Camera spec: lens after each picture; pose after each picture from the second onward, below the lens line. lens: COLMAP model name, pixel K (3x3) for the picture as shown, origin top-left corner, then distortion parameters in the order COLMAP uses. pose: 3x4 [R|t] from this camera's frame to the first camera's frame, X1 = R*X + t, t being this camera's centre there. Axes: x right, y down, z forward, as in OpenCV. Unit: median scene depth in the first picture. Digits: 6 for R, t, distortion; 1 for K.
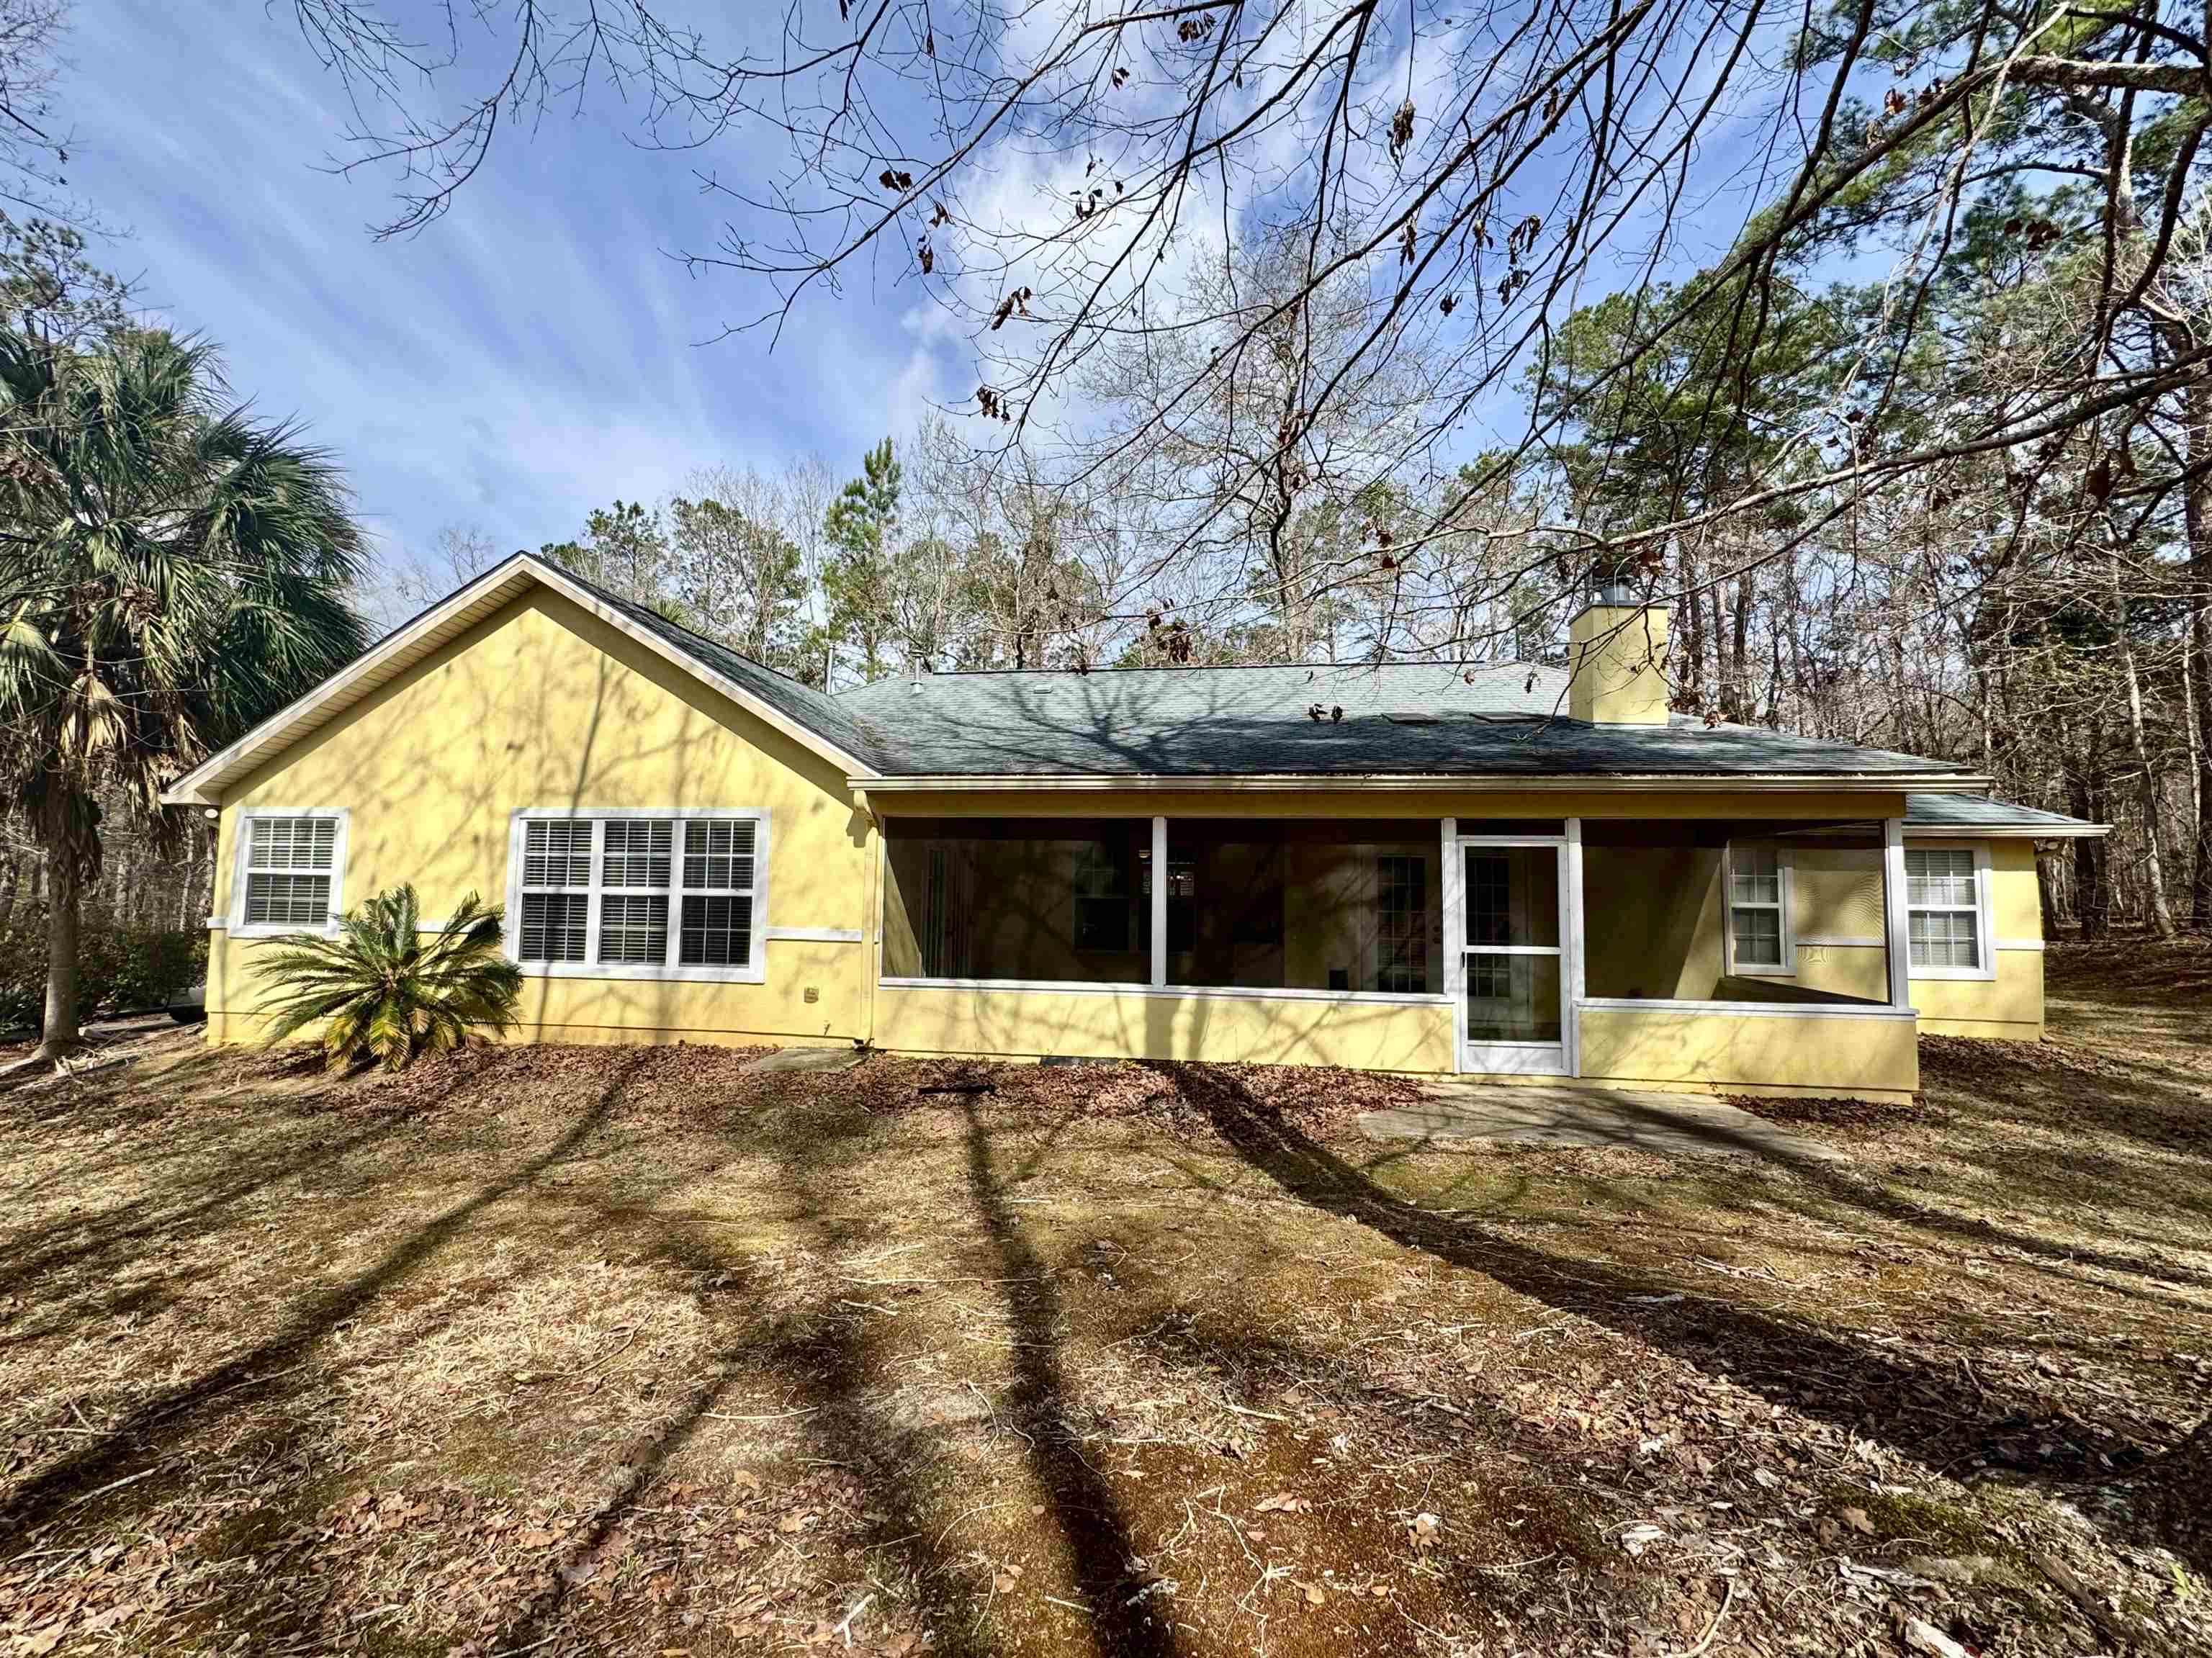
lens RADIAL K [[949.2, 0, 1106.0], [0, 949.2, 829.0], [0, 0, 1]] dist [-0.003094, 0.000067]
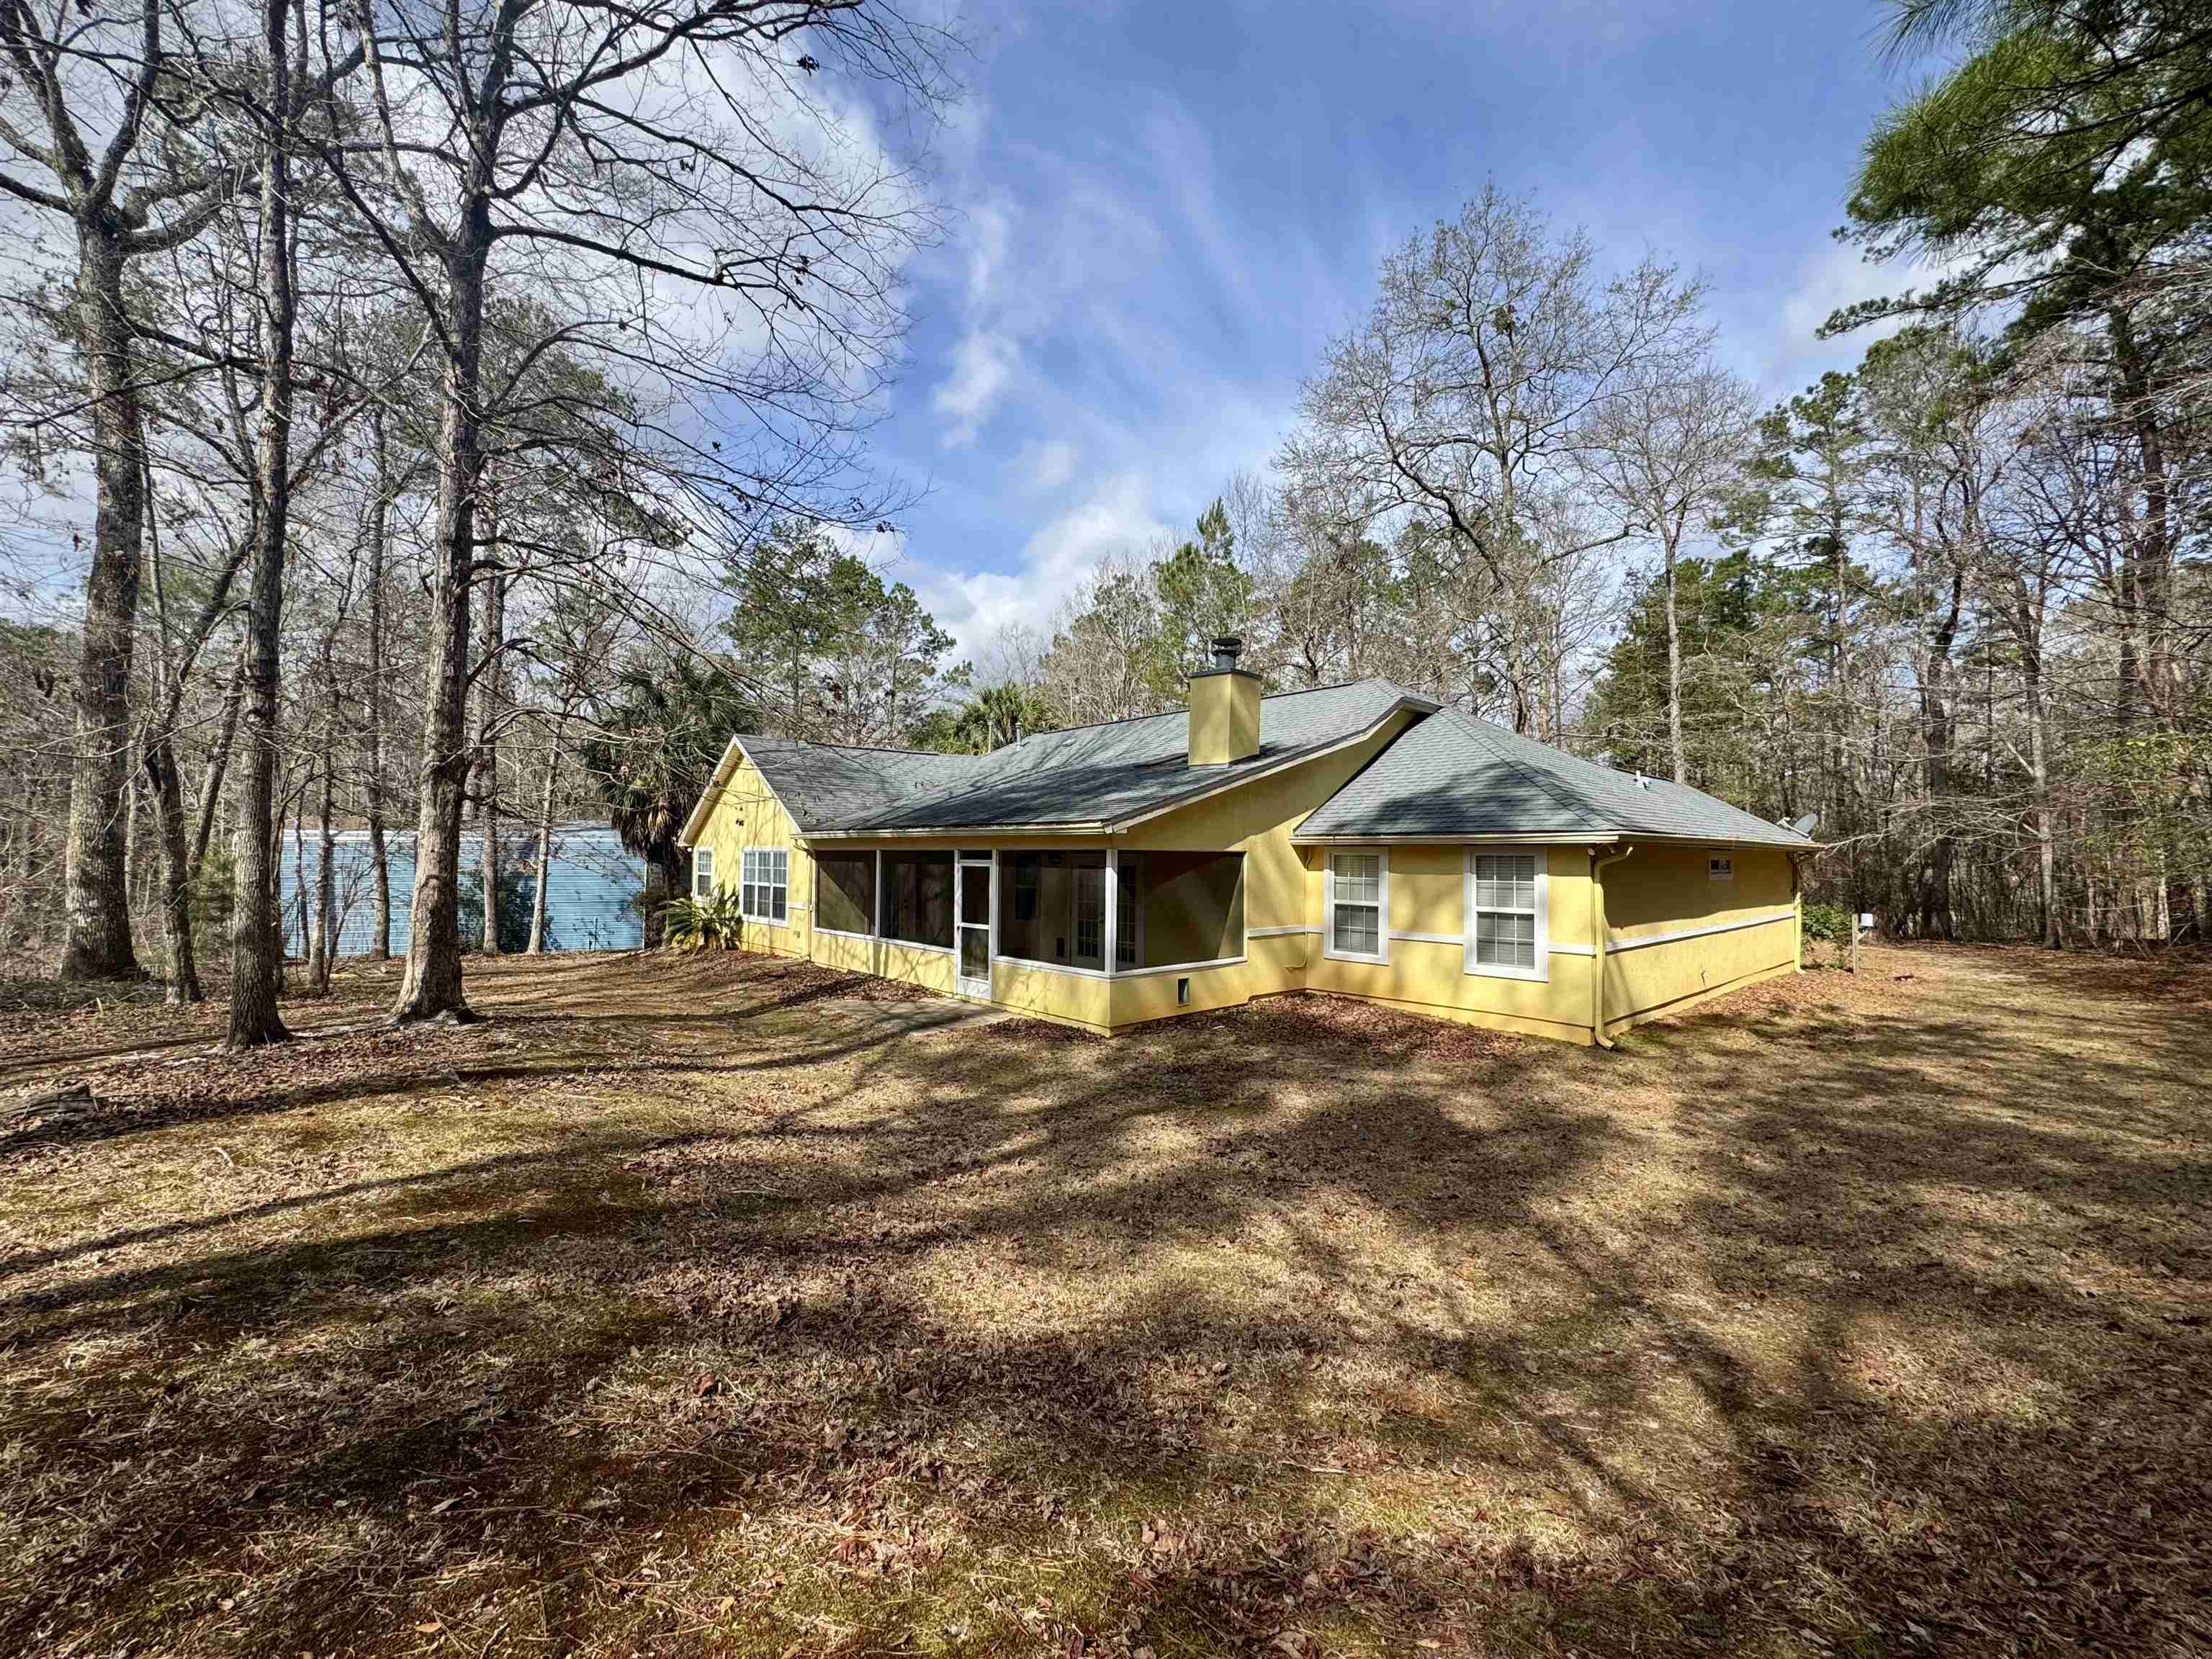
lens RADIAL K [[886.1, 0, 1105.6], [0, 886.1, 827.2], [0, 0, 1]] dist [-0.003769, 0.000346]
pose [[0.776971, -0.017927, -0.629282, 1.573069], [-0.006538, 0.999311, -0.036541, 0.004234], [0.629503, 0.032506, 0.776318, -0.109746]]
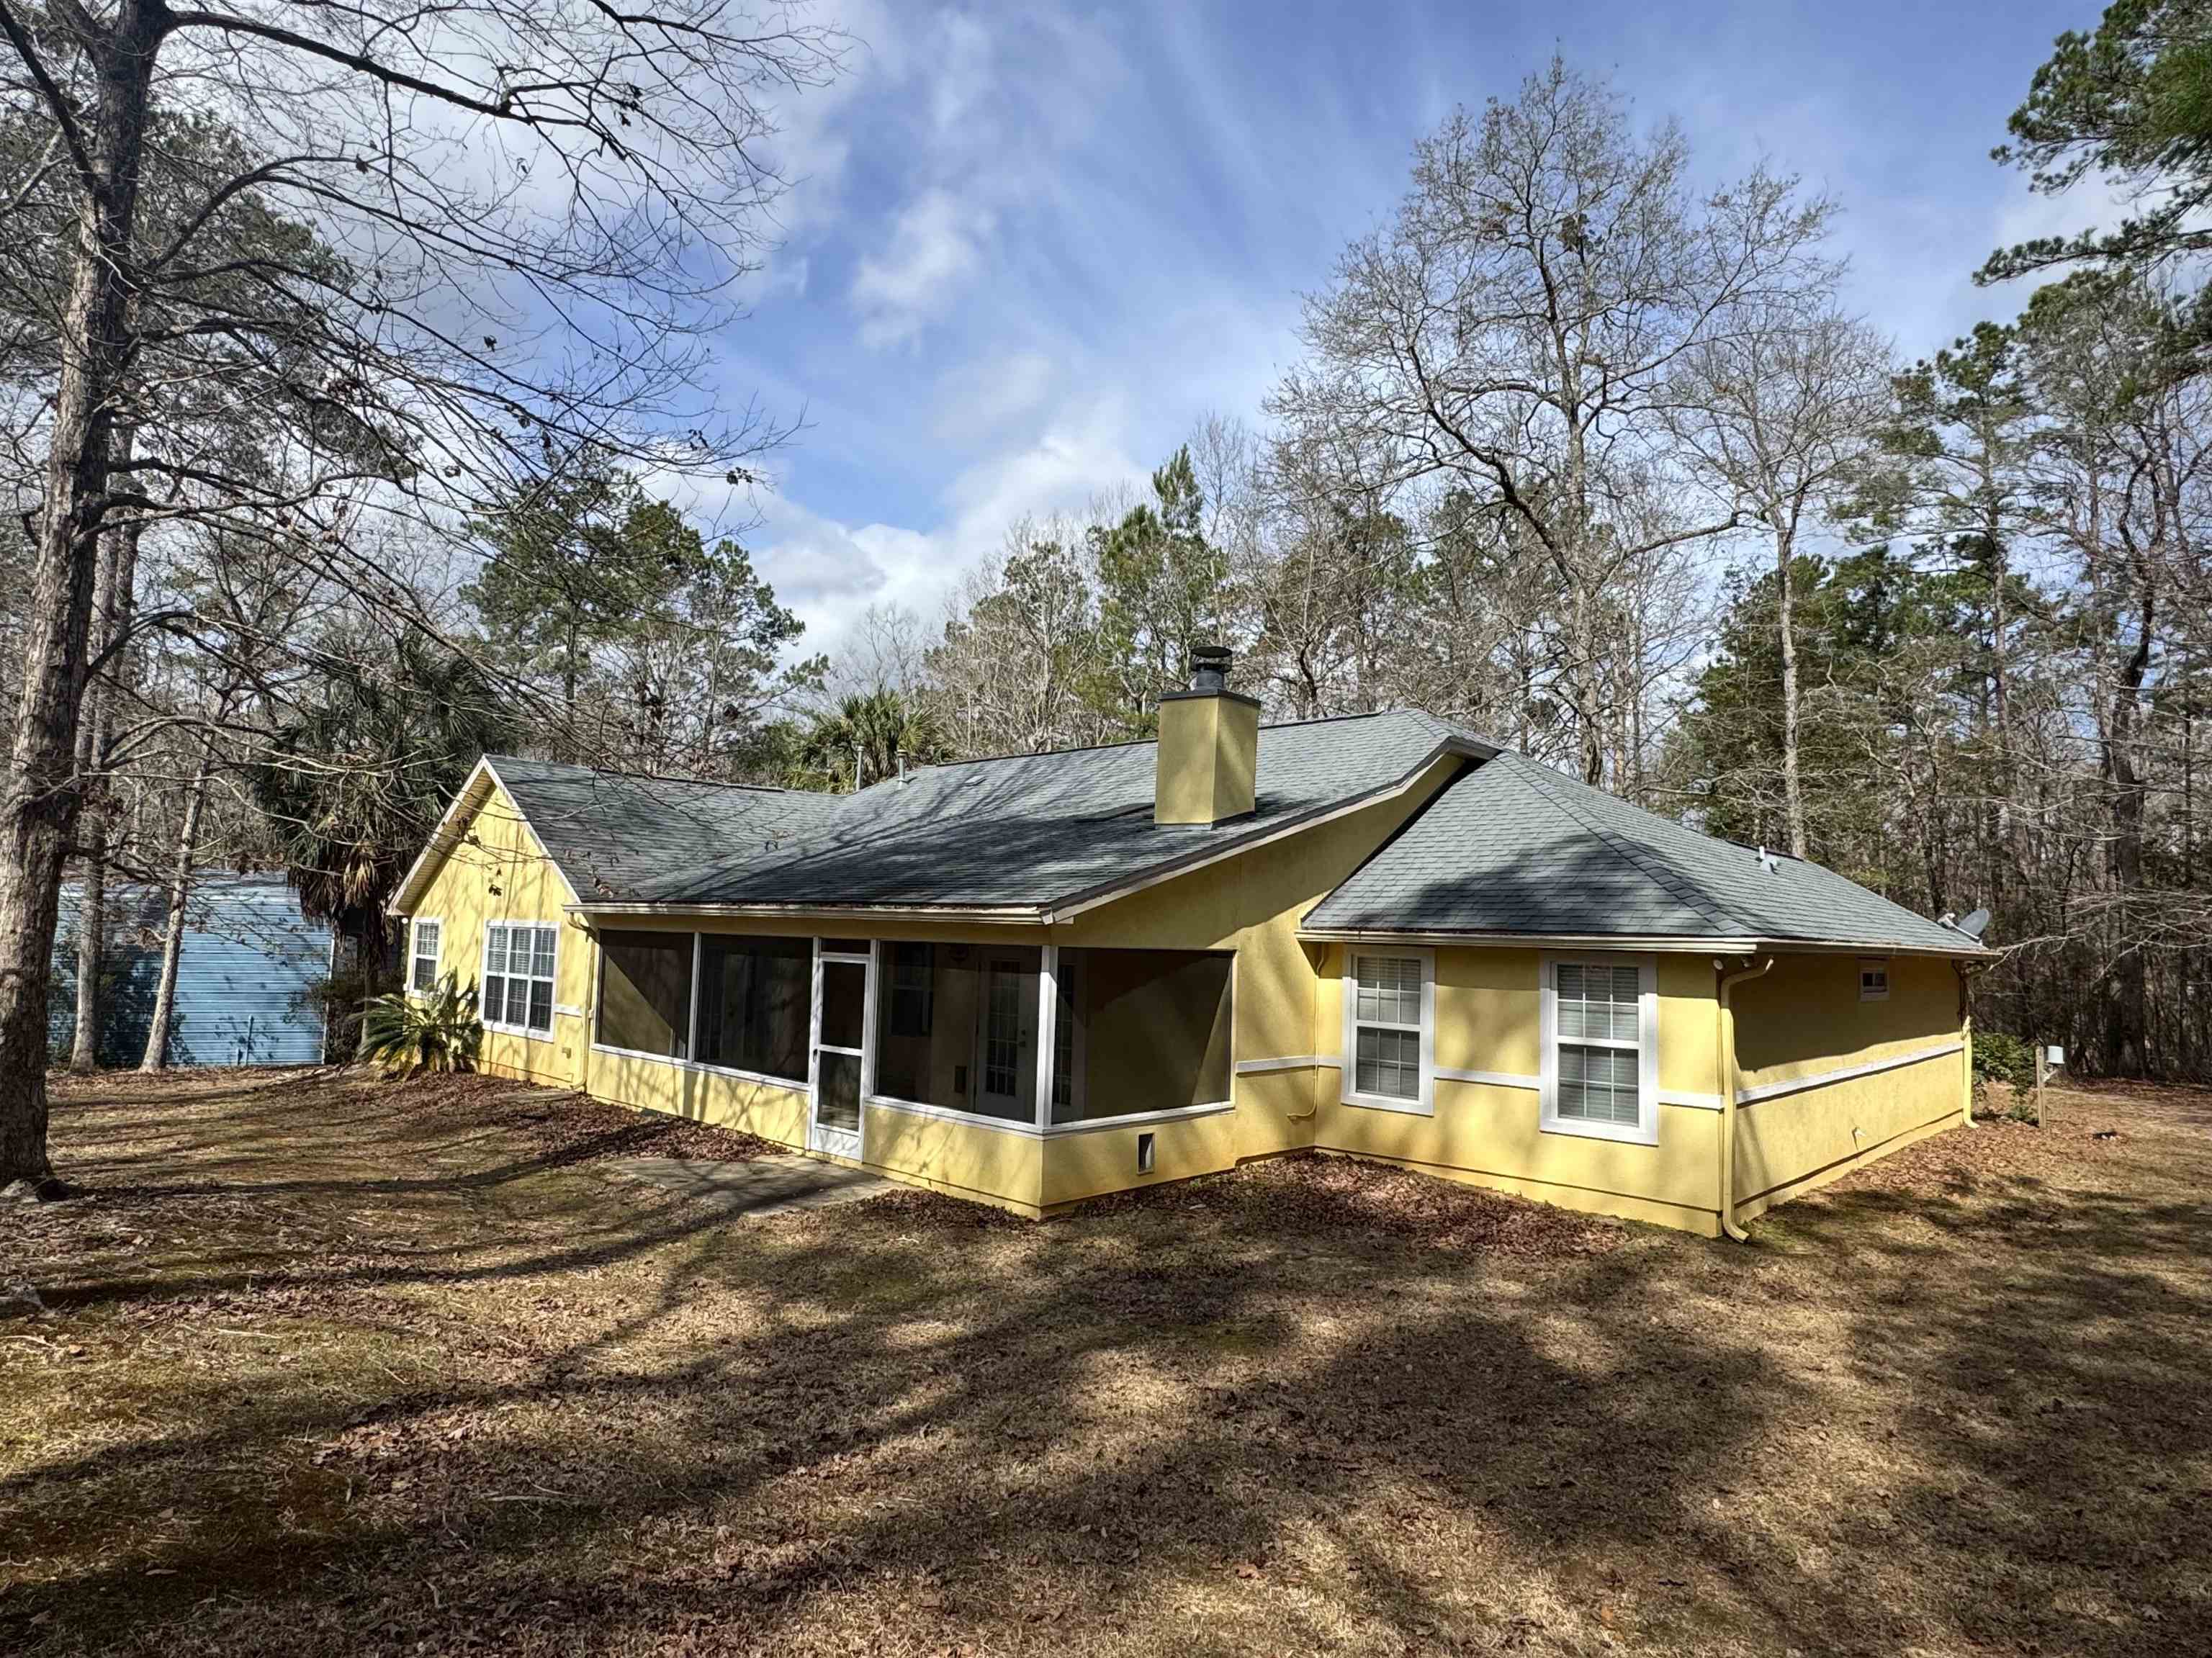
lens RADIAL K [[1247.6, 0, 1101.0], [0, 1247.6, 830.1], [0, 0, 1]] dist [0.000079, -0.002128]
pose [[0.822073, -0.027459, -0.568719, 1.530039], [-0.027947, 0.995687, -0.088471, -0.017035], [0.568695, 0.088623, 0.817760, -0.112900]]
